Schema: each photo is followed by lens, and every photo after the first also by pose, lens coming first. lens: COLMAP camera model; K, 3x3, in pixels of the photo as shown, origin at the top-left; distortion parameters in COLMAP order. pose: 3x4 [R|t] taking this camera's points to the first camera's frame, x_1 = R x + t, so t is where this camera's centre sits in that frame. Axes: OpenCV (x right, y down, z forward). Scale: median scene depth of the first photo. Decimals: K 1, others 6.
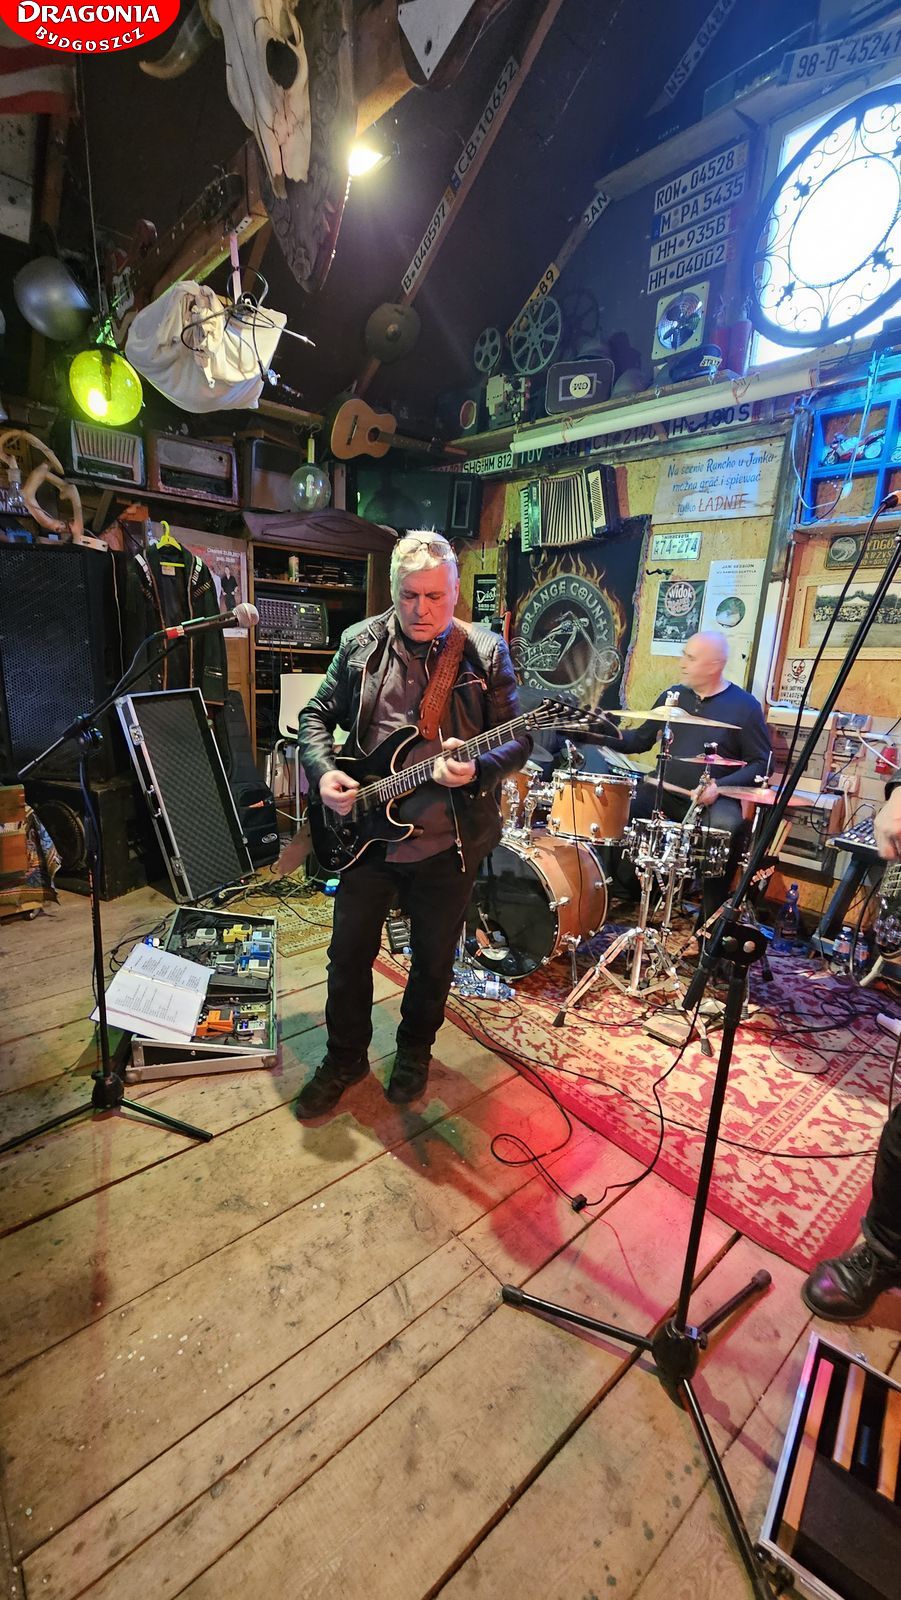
lens RADIAL K [[657.0, 0, 435.2], [0, 657.0, 800.9], [0, 0, 1]] dist [-0.000742, 0.000282]
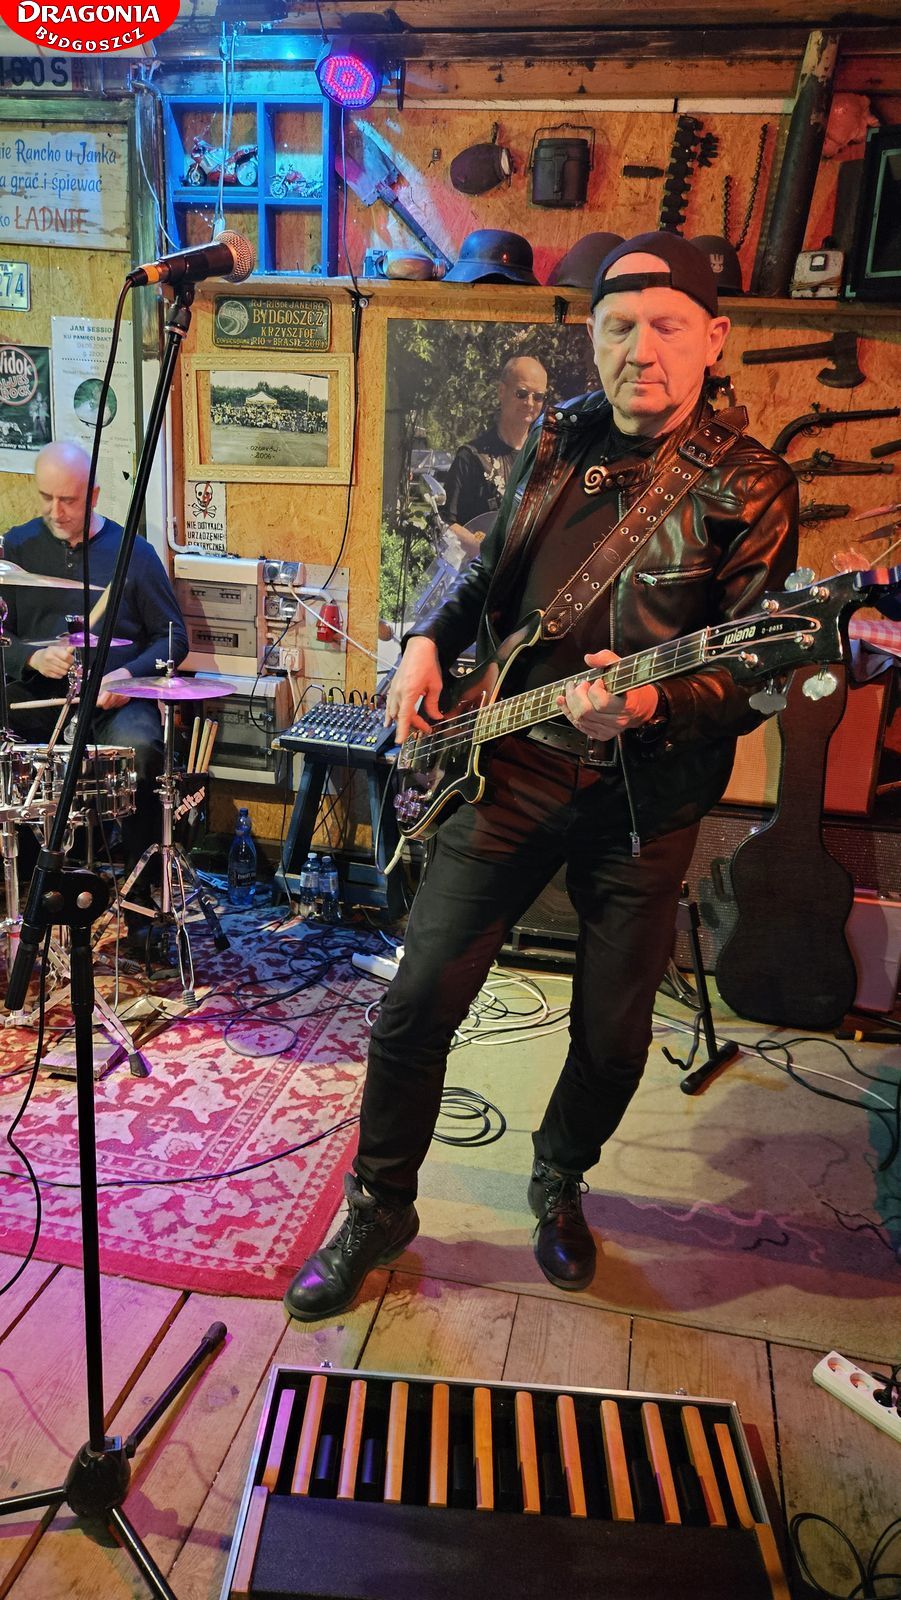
lens RADIAL K [[1078.1, 0, 449.9], [0, 1078.1, 801.3], [0, 0, 1]] dist [0.074545, -0.071761]
pose [[0.790953, -0.169188, 0.588021, 0.035999], [0.120776, 0.985274, 0.121032, 0.005065], [-0.599839, -0.024712, 0.799739, -0.063964]]
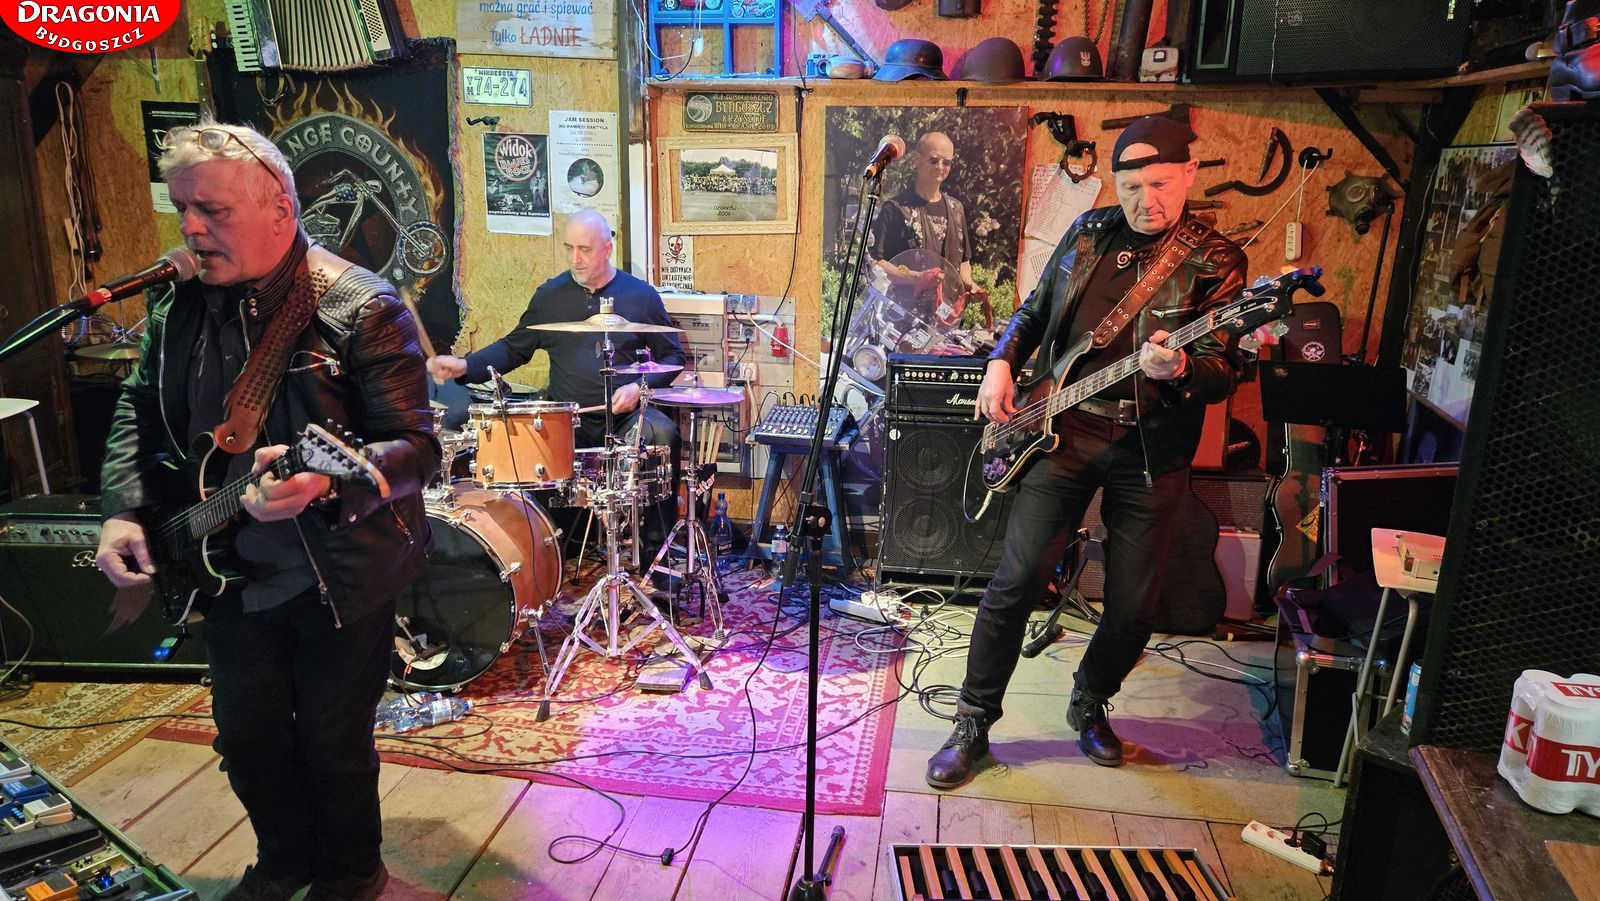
lens RADIAL K [[1078.1, 0, 792.8], [0, 1078.1, 463.2], [0, 0, 1]] dist [0.074545, -0.071761]
pose [[0.756713, -0.186629, 0.626542, -0.263053], [0.169083, 0.981648, 0.088193, -0.022629], [-0.631503, 0.039200, 0.774382, -0.172218]]
